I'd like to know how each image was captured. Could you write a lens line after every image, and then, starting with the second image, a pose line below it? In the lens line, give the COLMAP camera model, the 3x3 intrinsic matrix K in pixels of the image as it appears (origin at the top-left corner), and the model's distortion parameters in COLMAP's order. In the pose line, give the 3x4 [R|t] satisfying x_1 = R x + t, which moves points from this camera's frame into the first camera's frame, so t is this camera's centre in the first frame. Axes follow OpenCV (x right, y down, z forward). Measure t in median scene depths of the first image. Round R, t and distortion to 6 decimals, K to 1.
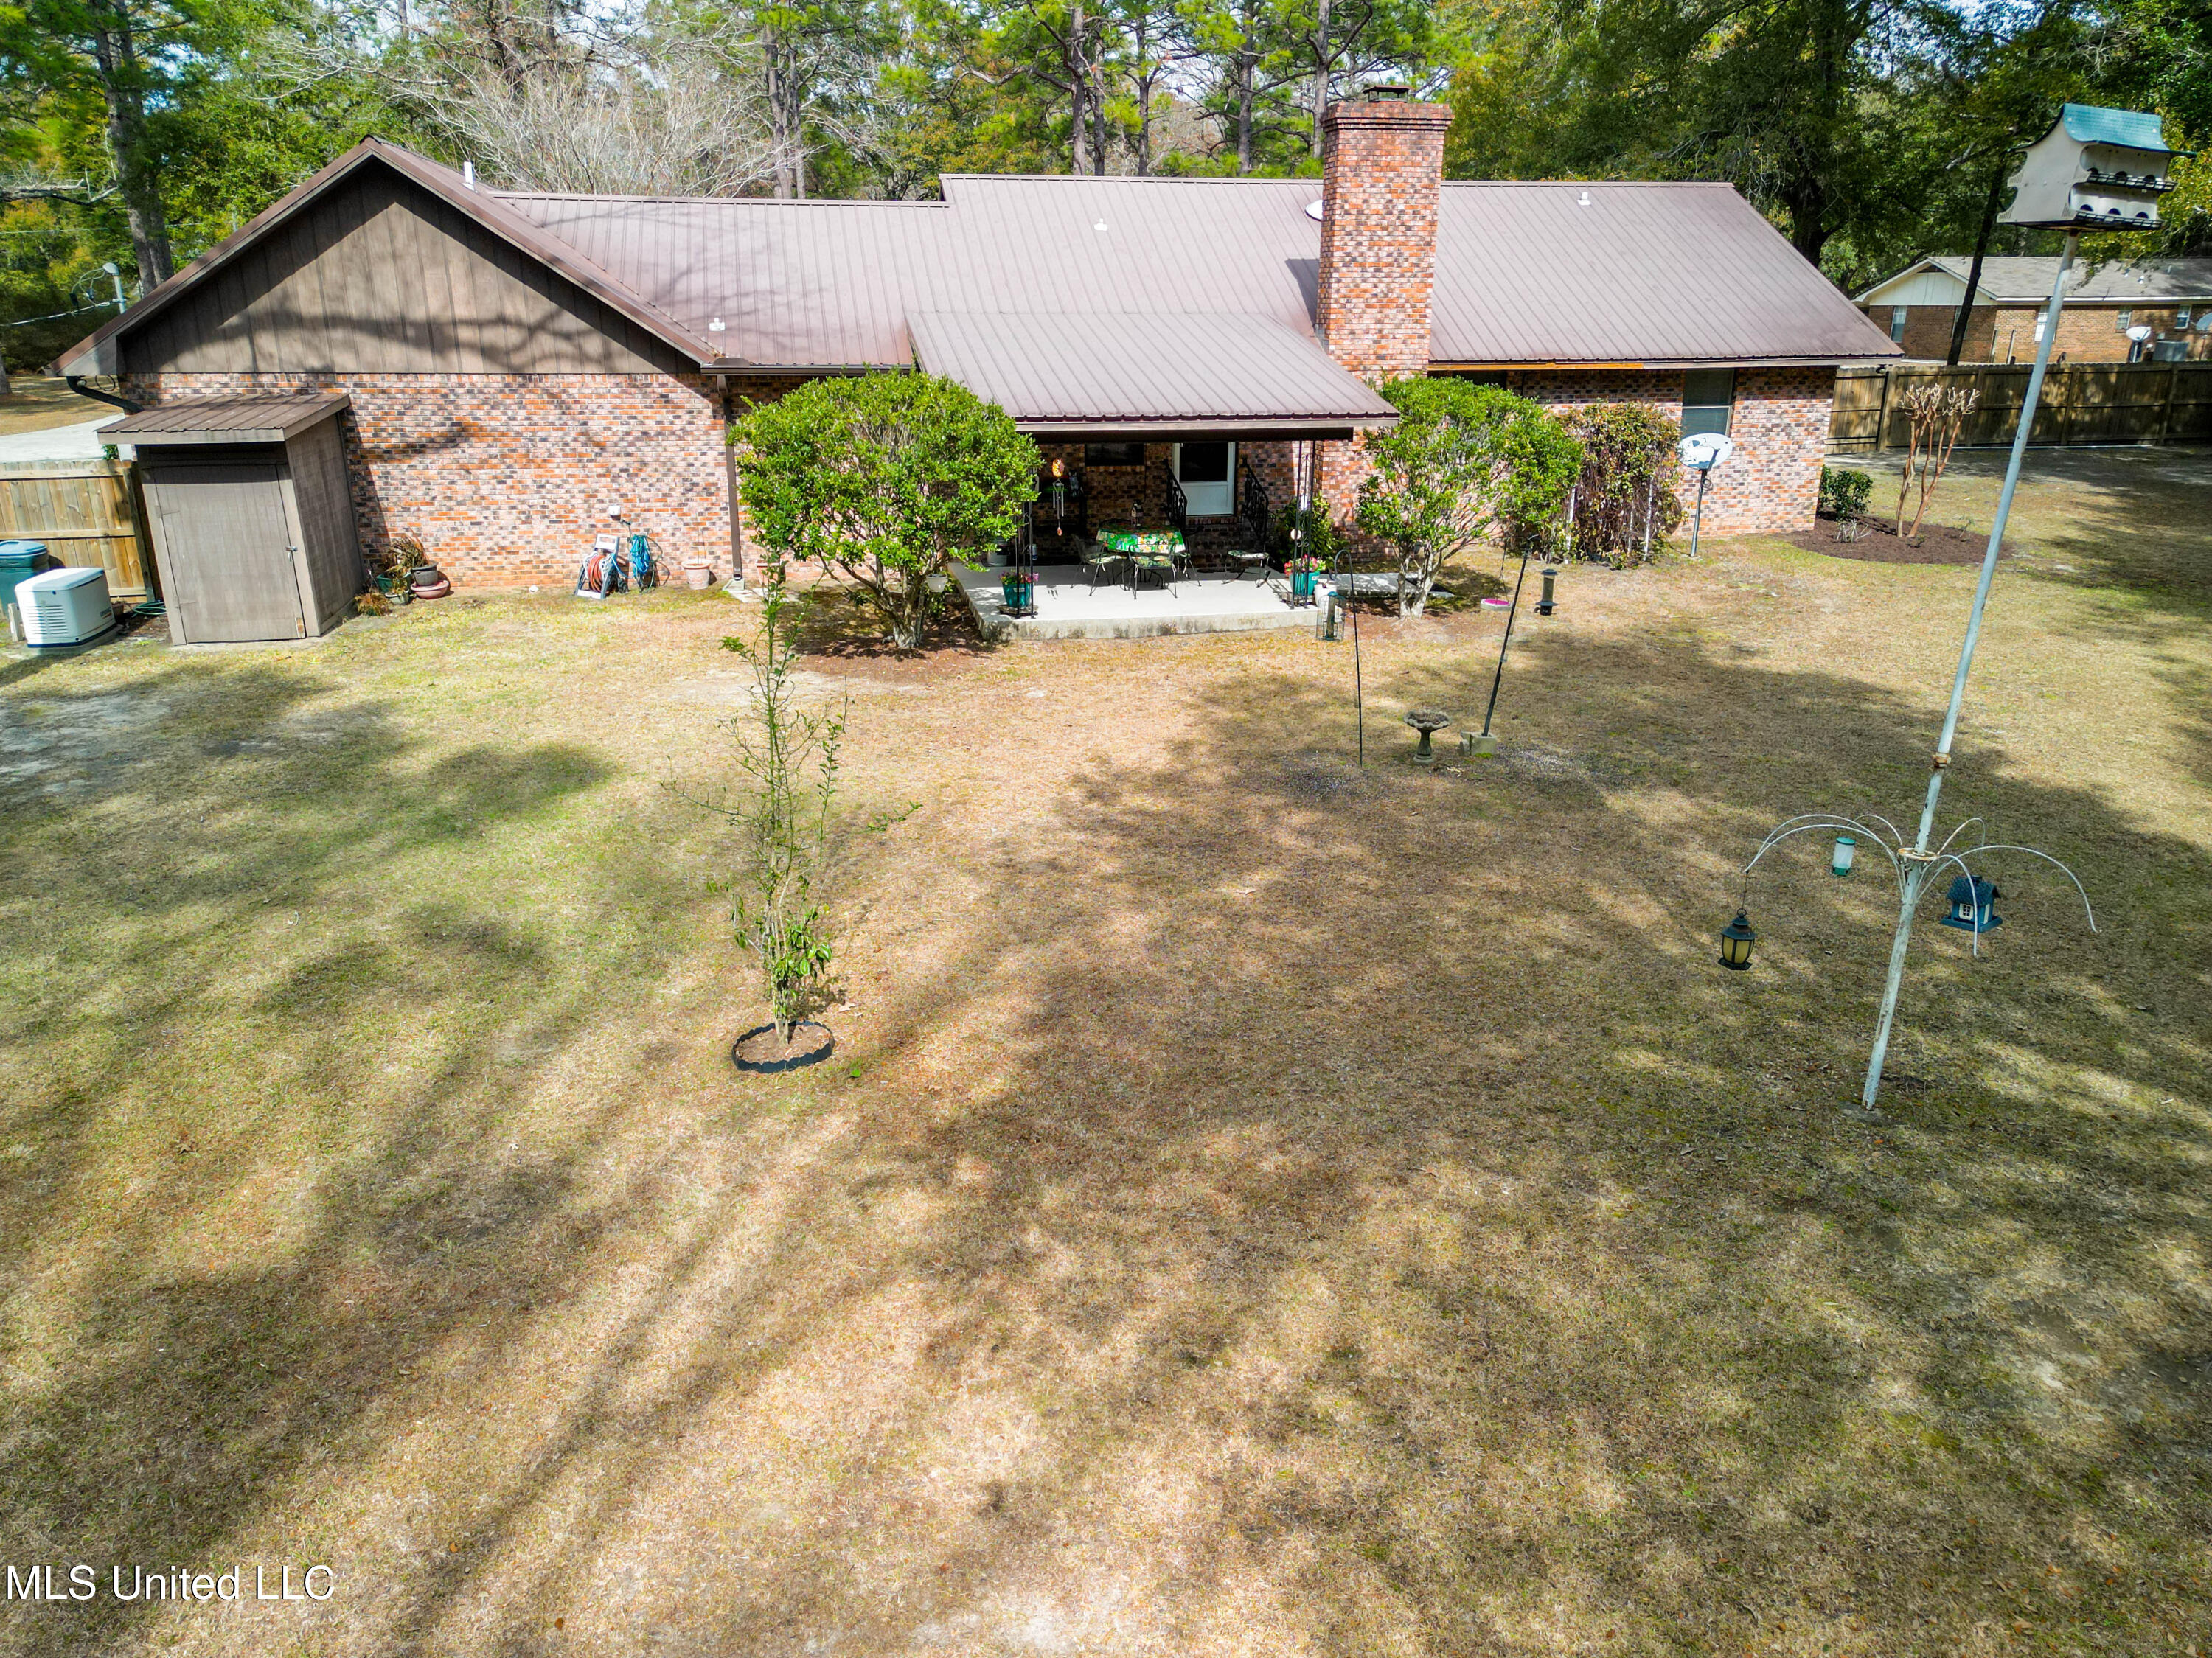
lens RADIAL K [[1534.9, 0, 1106.0], [0, 1534.9, 829.0], [0, 0, 1]] dist [0.061904, -0.042023]
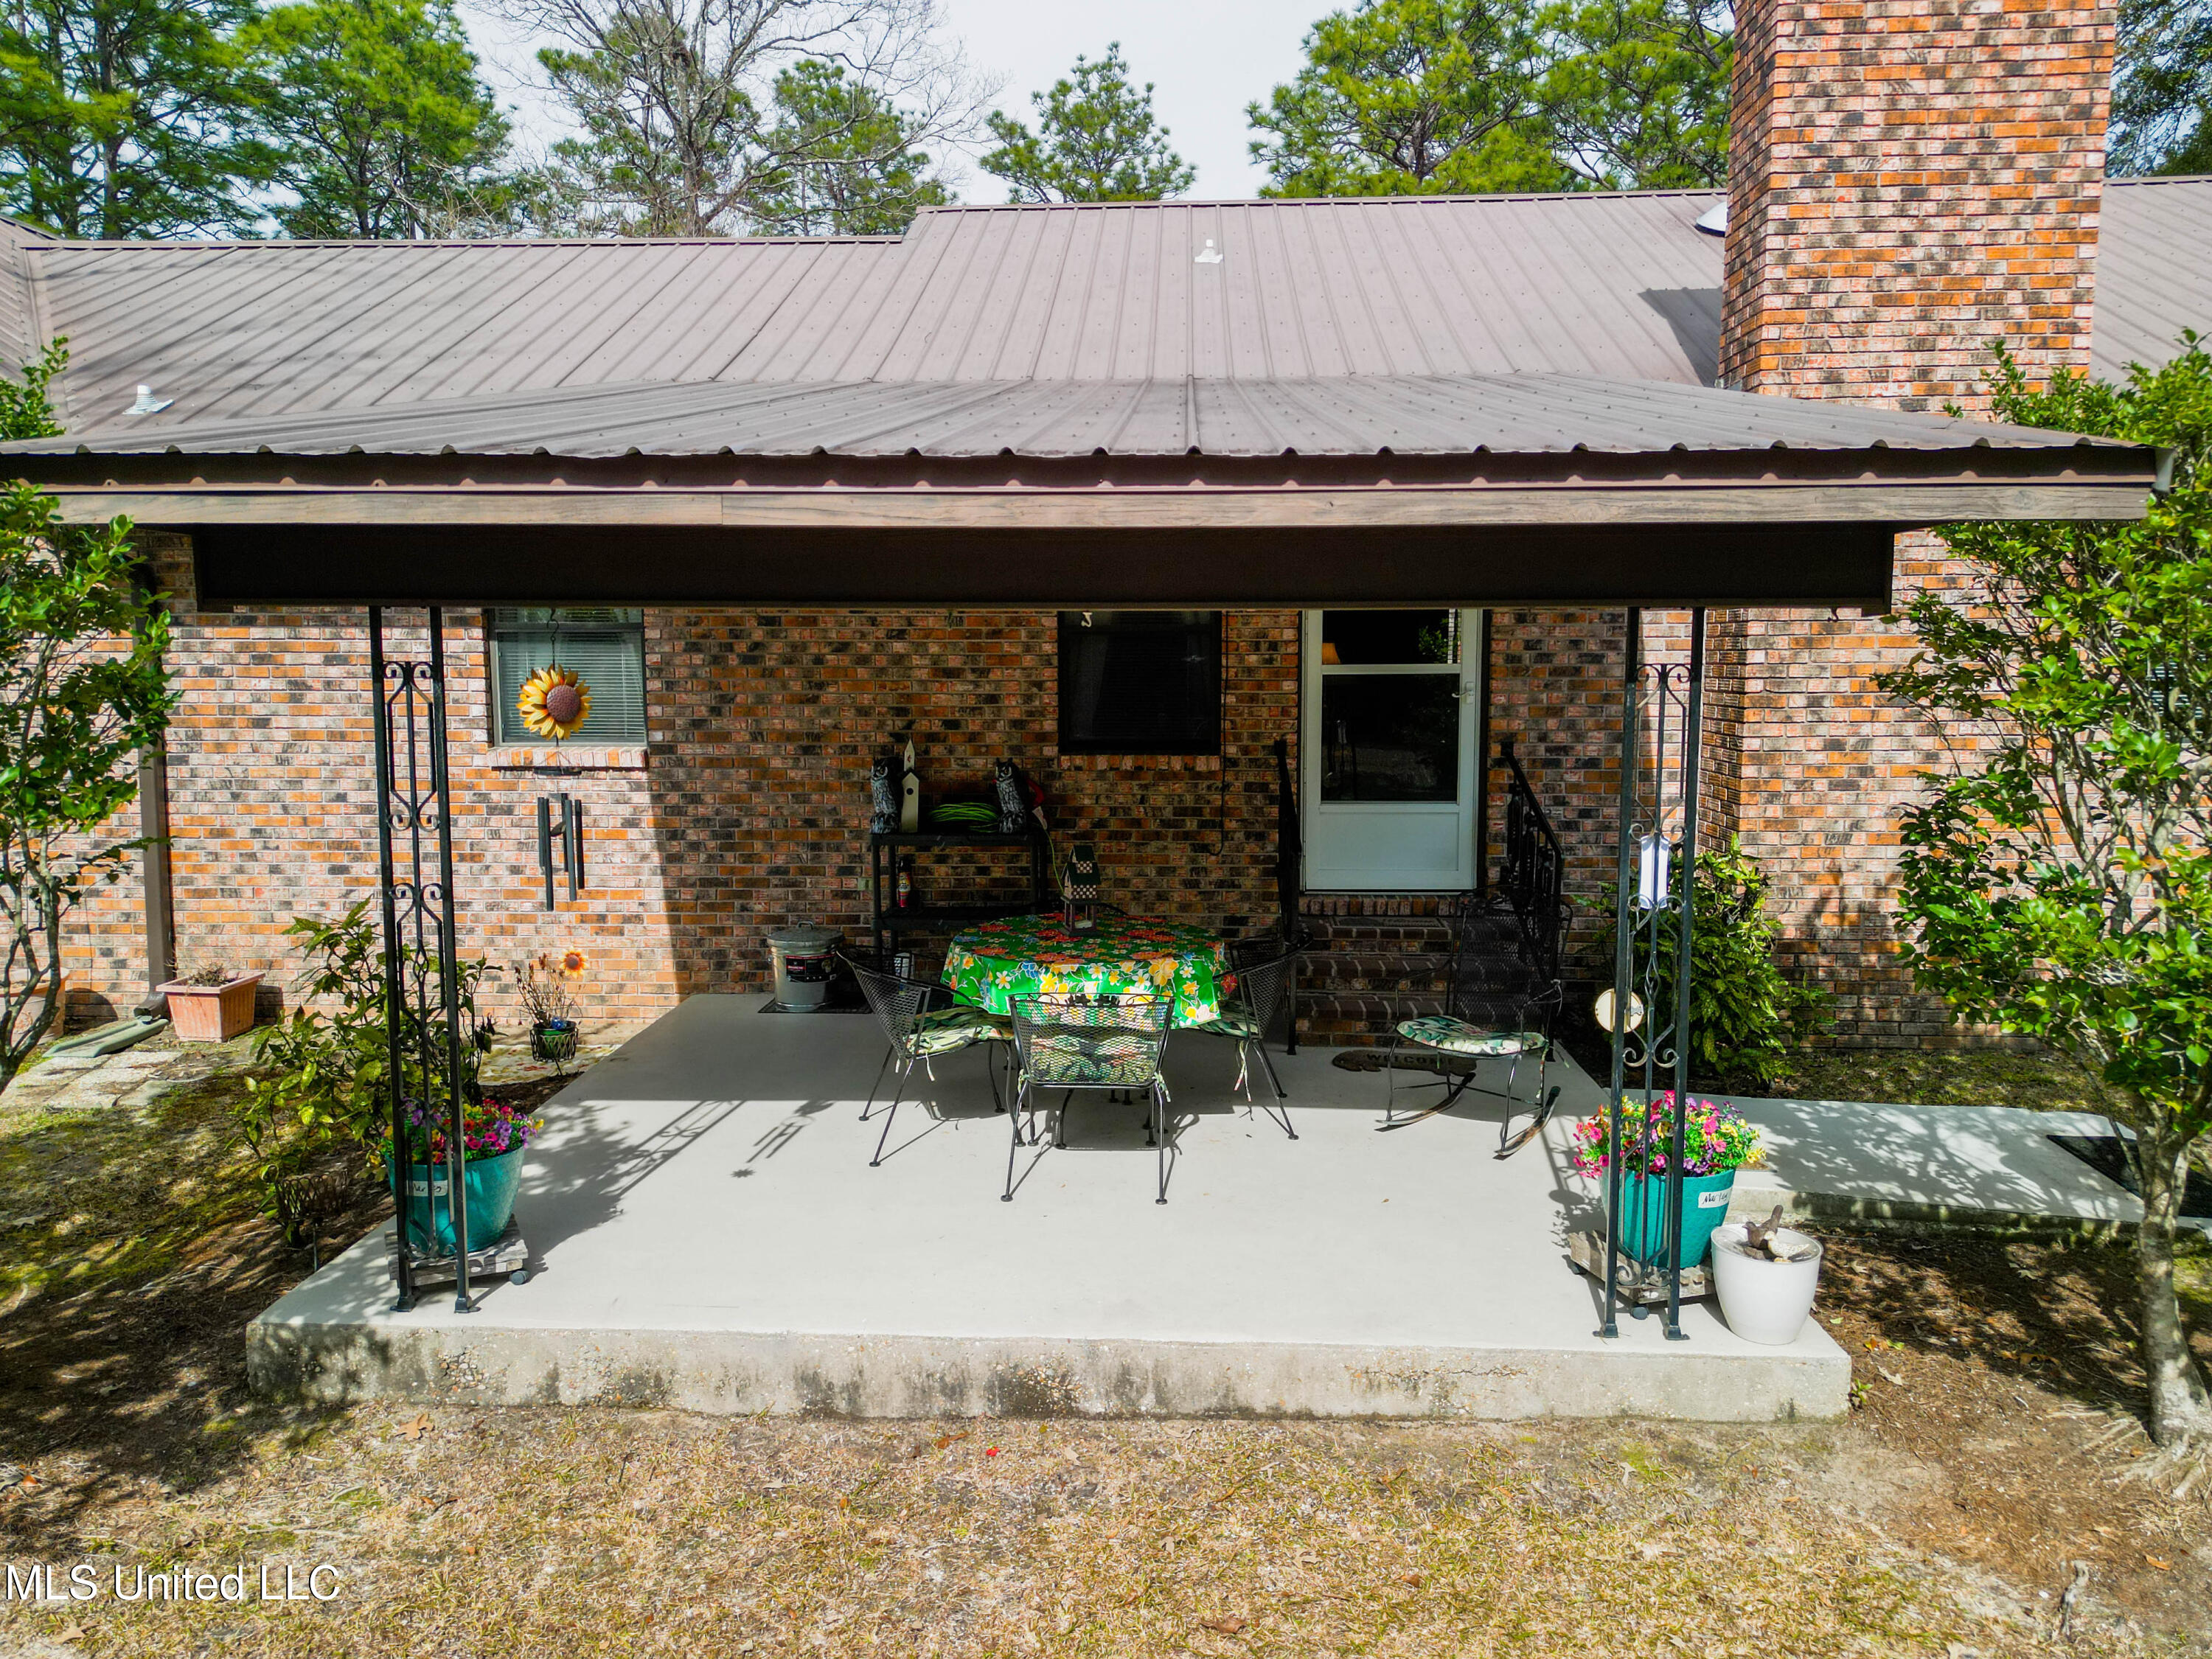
lens RADIAL K [[1535.0, 0, 1106.0], [0, 1535.0, 829.5], [0, 0, 1]] dist [0.061904, -0.042023]
pose [[0.968939, 0.020900, -0.246415, 0.093285], [-0.074862, 0.974459, -0.211718, -0.144462], [0.235697, 0.223589, 0.945756, 0.675227]]
